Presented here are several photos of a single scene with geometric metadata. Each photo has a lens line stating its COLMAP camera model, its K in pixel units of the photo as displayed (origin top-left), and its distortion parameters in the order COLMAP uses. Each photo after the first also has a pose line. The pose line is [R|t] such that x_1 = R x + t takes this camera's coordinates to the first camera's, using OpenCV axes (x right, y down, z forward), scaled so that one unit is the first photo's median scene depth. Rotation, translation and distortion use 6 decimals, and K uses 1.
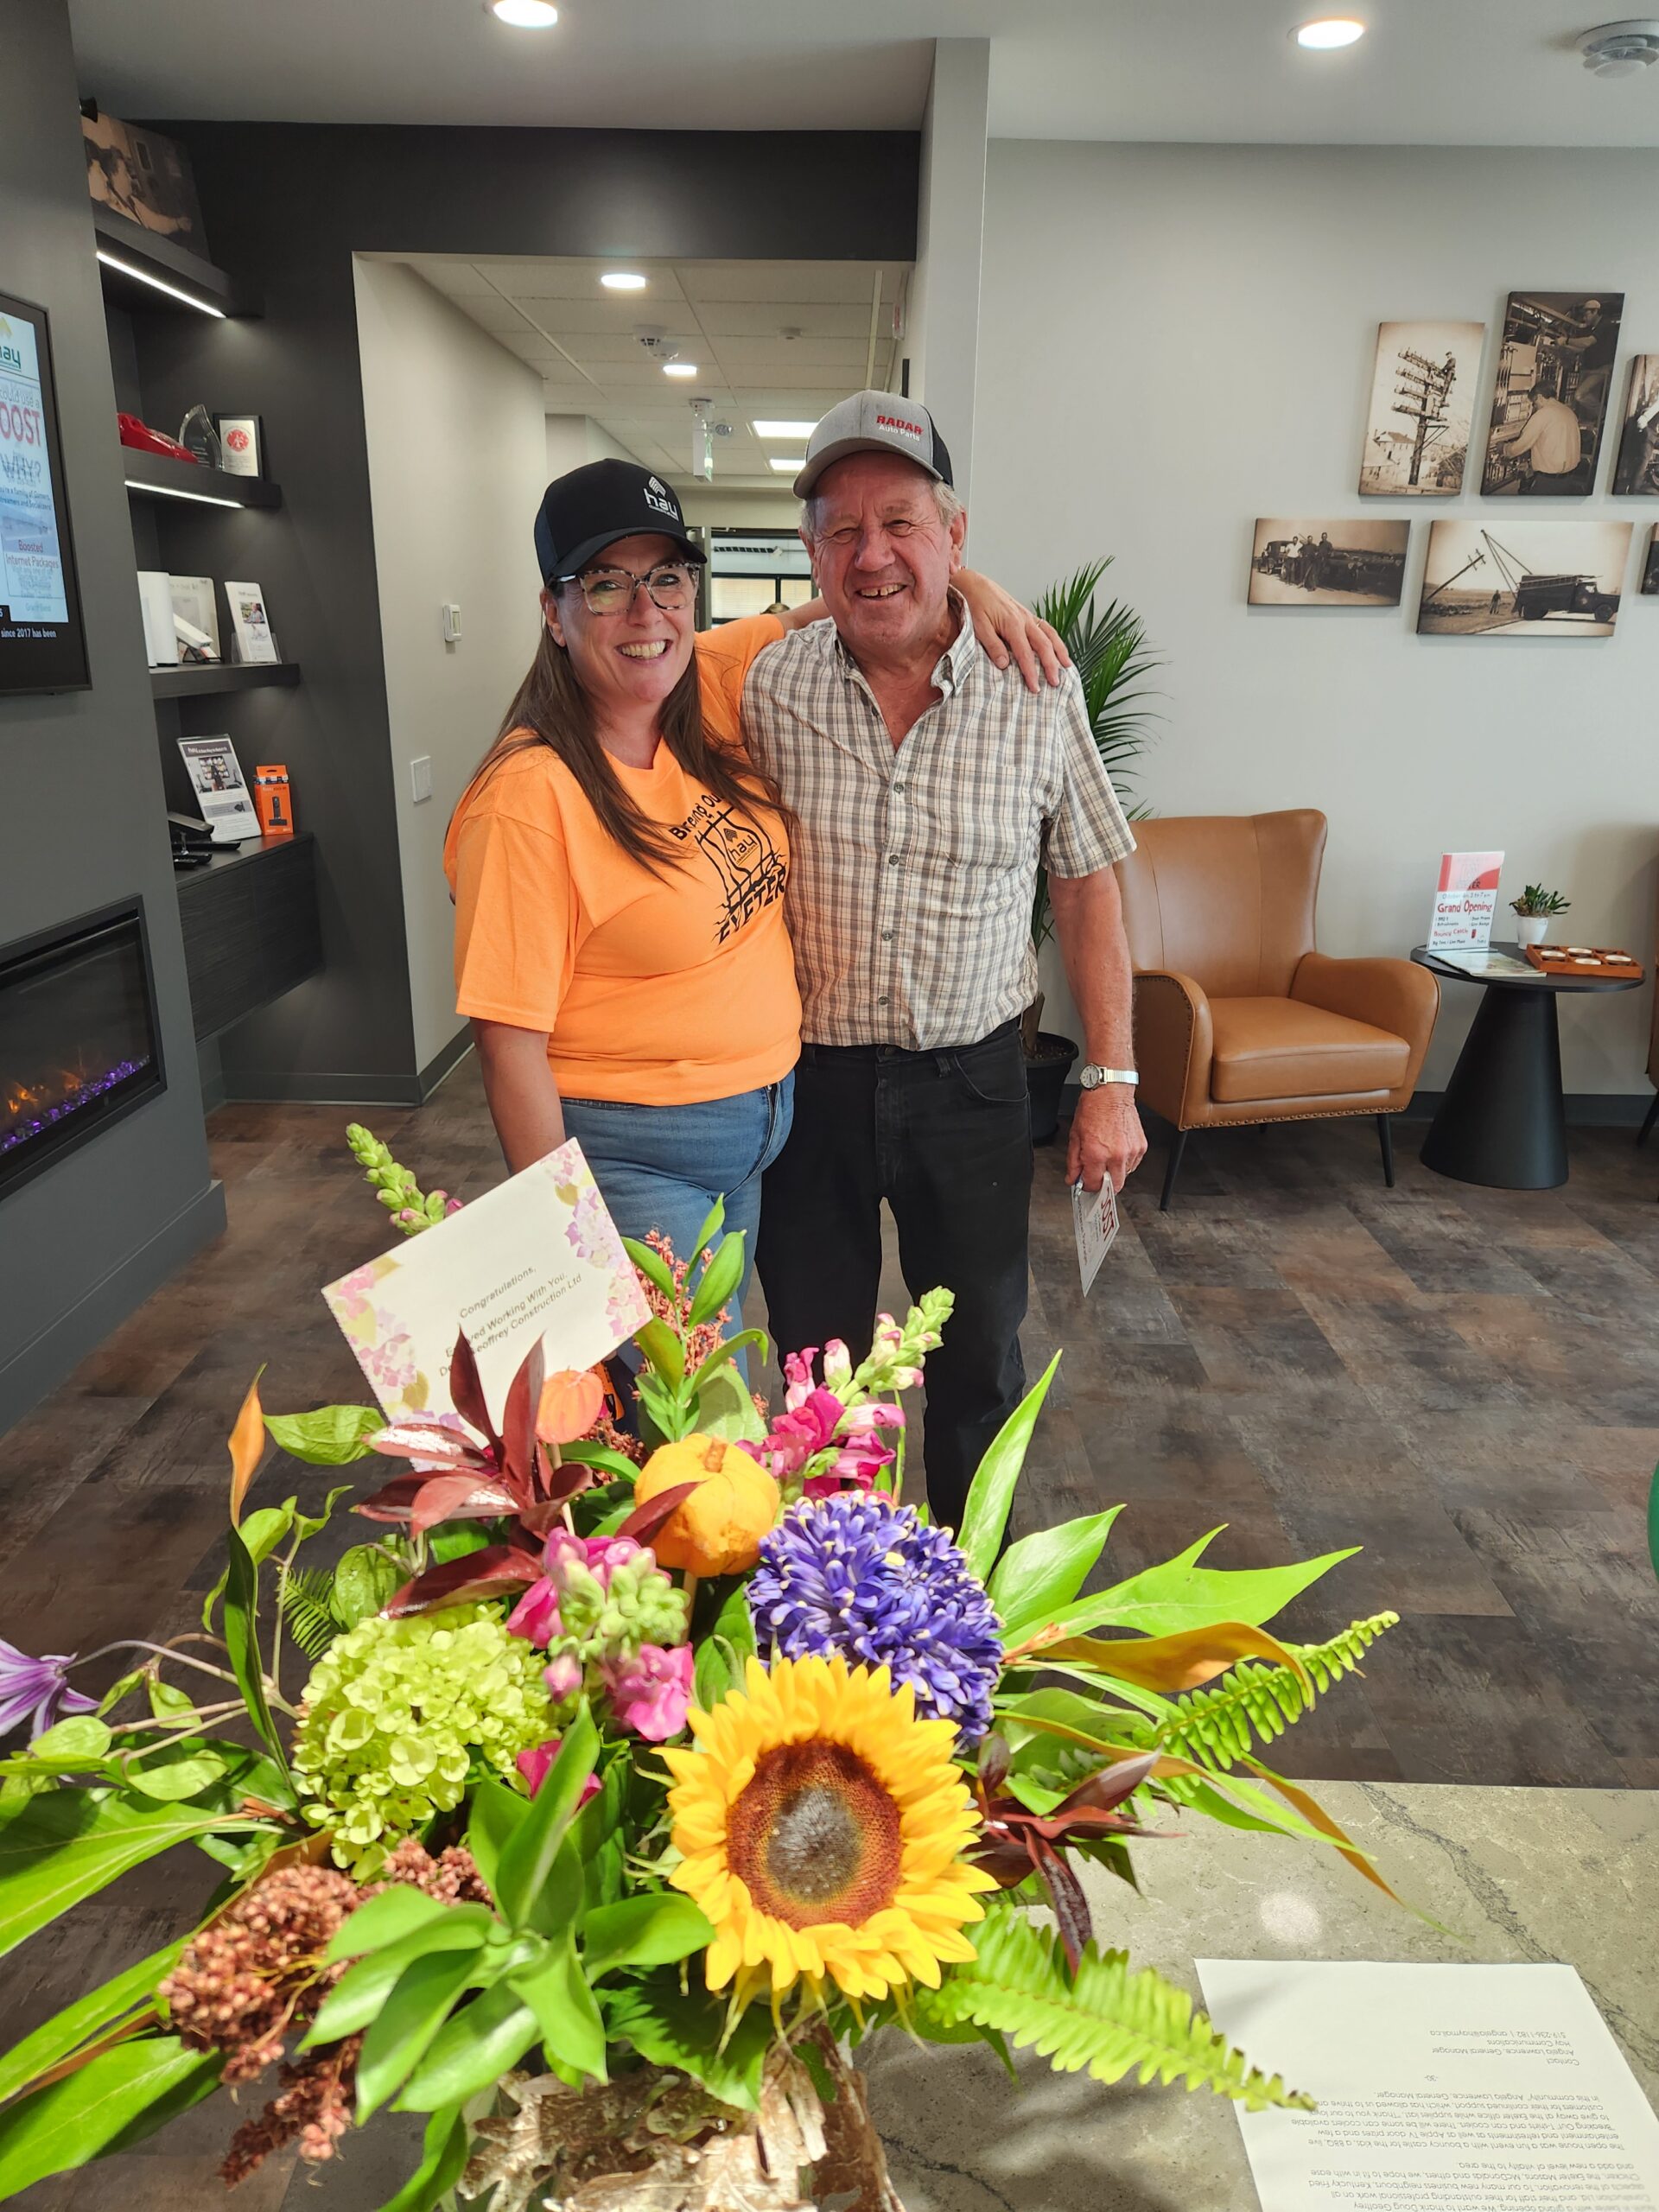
lens RADIAL K [[1468.1, 0, 822.9], [0, 1468.1, 1087.4], [0, 0, 1]] dist [0.063847, -0.053310]
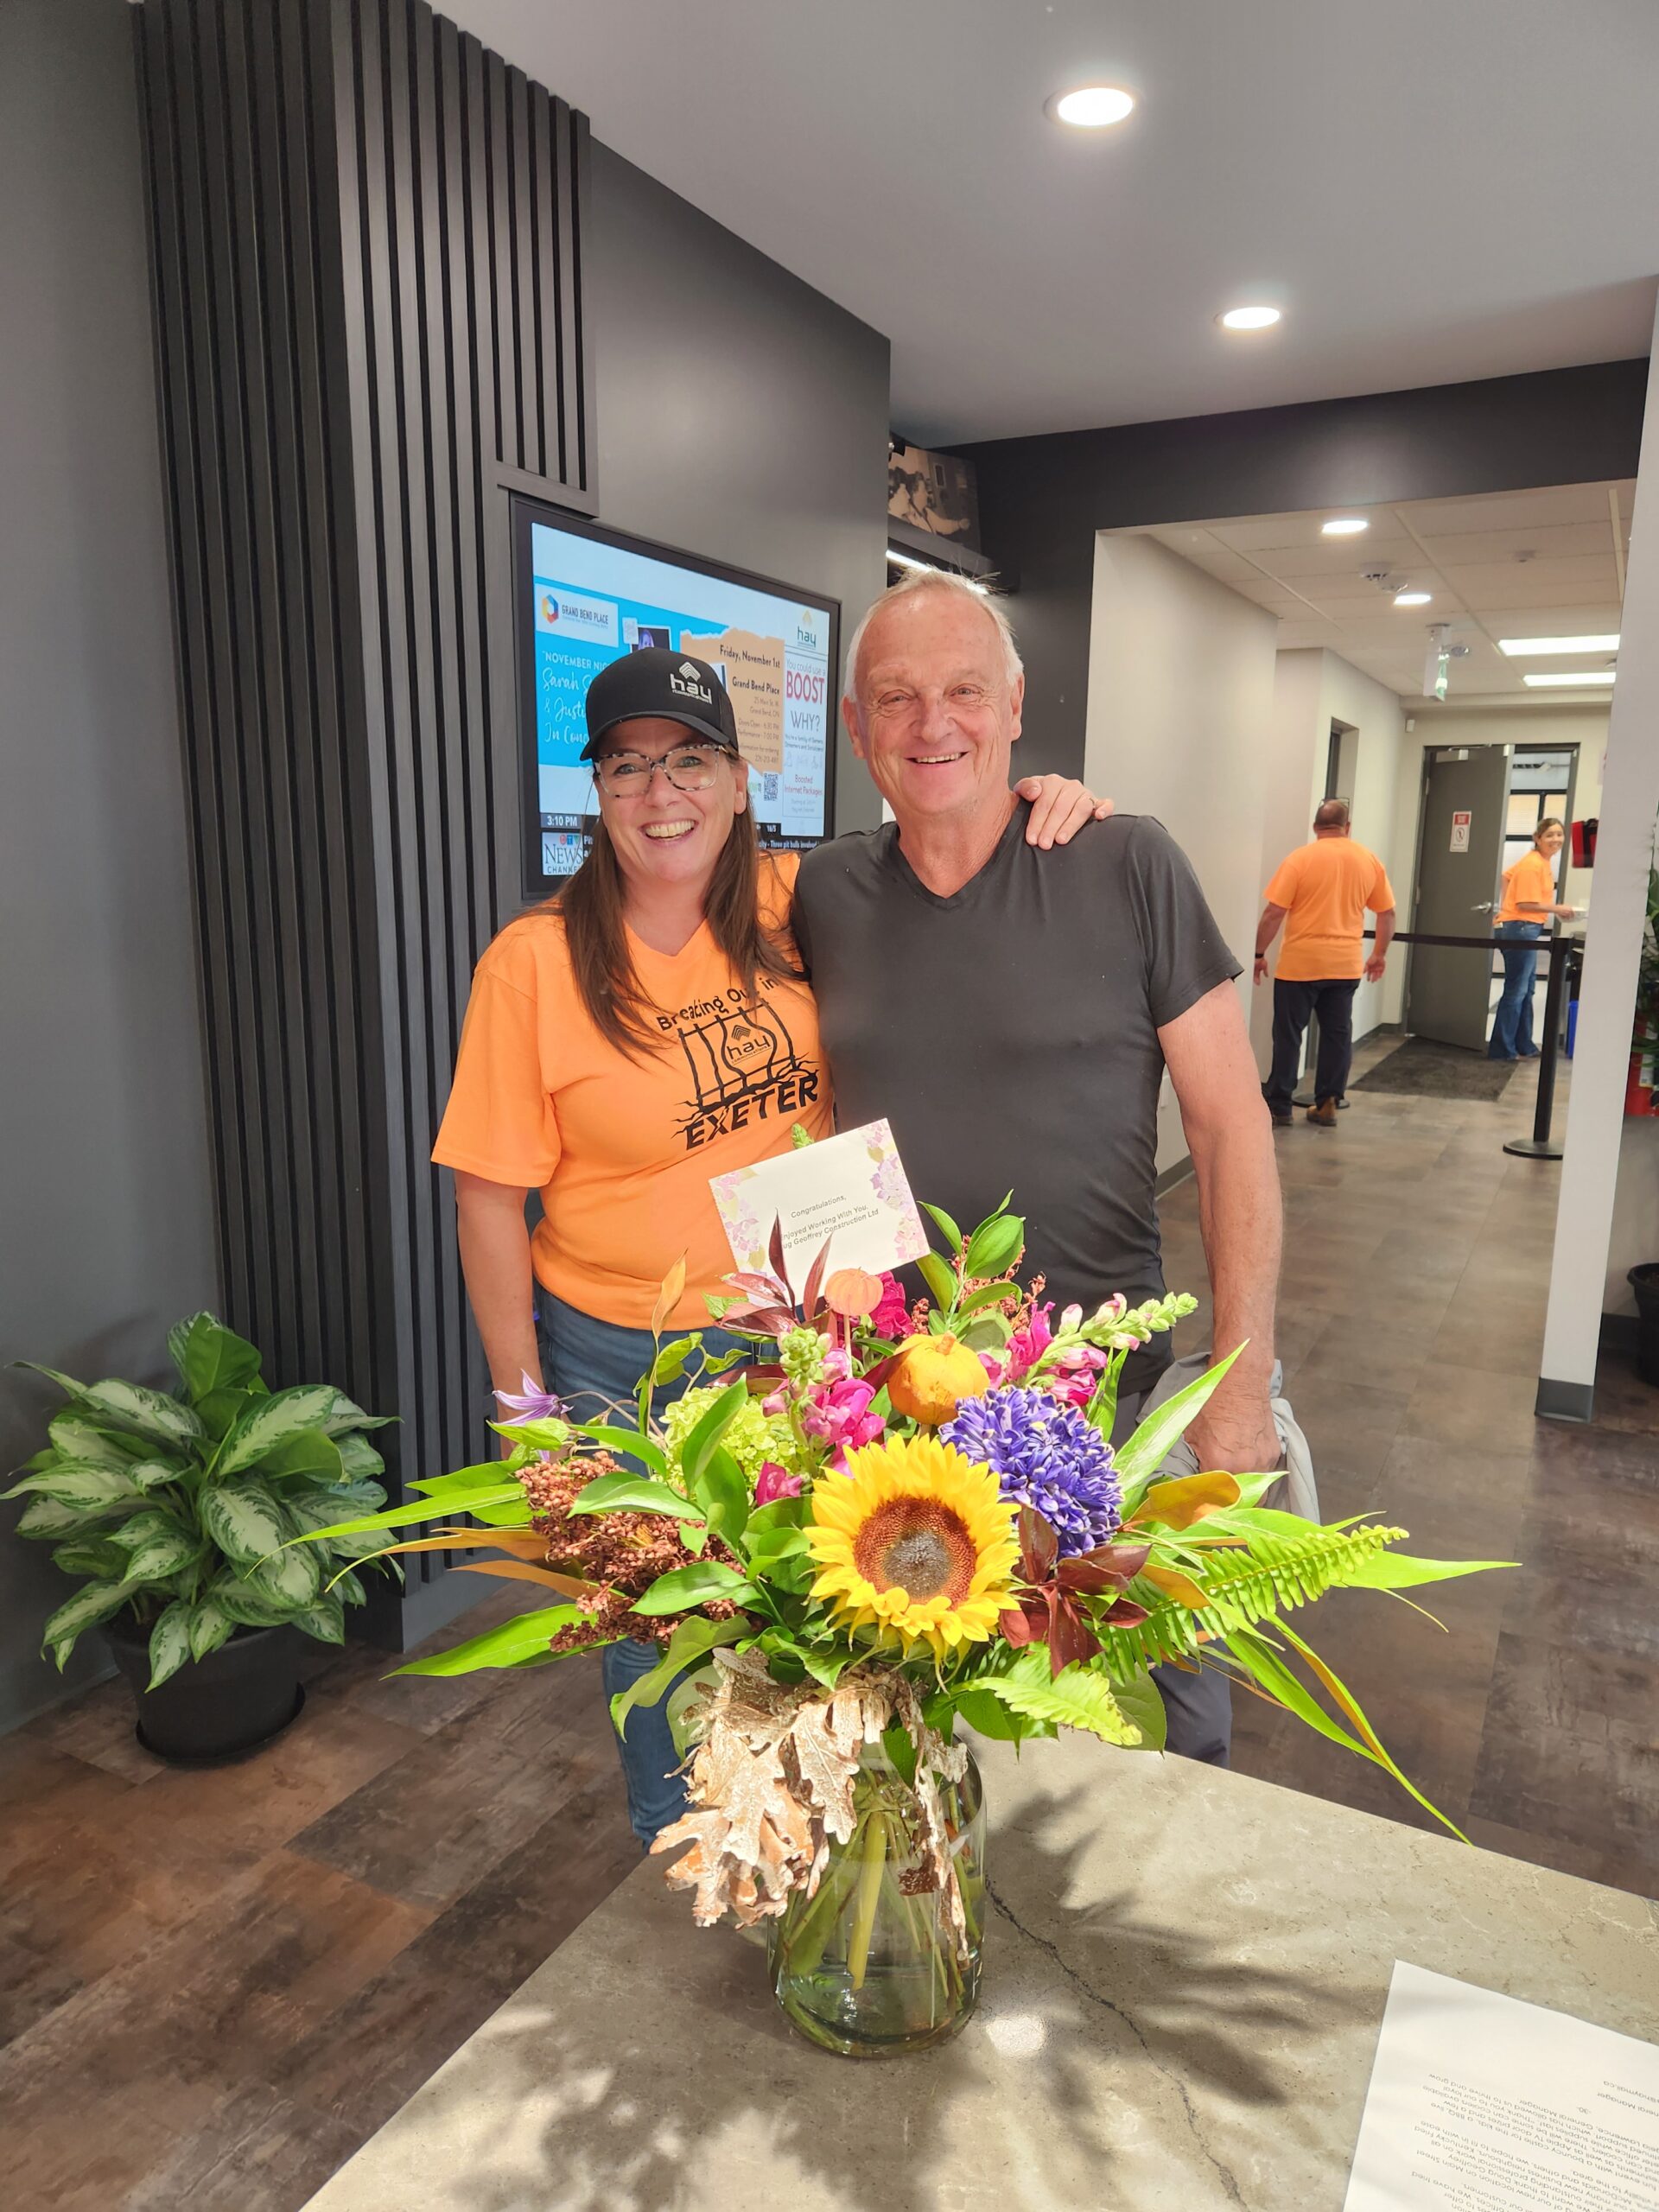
lens RADIAL K [[1468.1, 0, 846.1], [0, 1468.1, 1119.6], [0, 0, 1]] dist [0.063847, -0.053310]
pose [[0.888307, 0.081494, -0.451962, 0.101355], [-0.135890, 0.986703, -0.089172, 0.037545], [0.438685, 0.140629, 0.887569, -0.074536]]
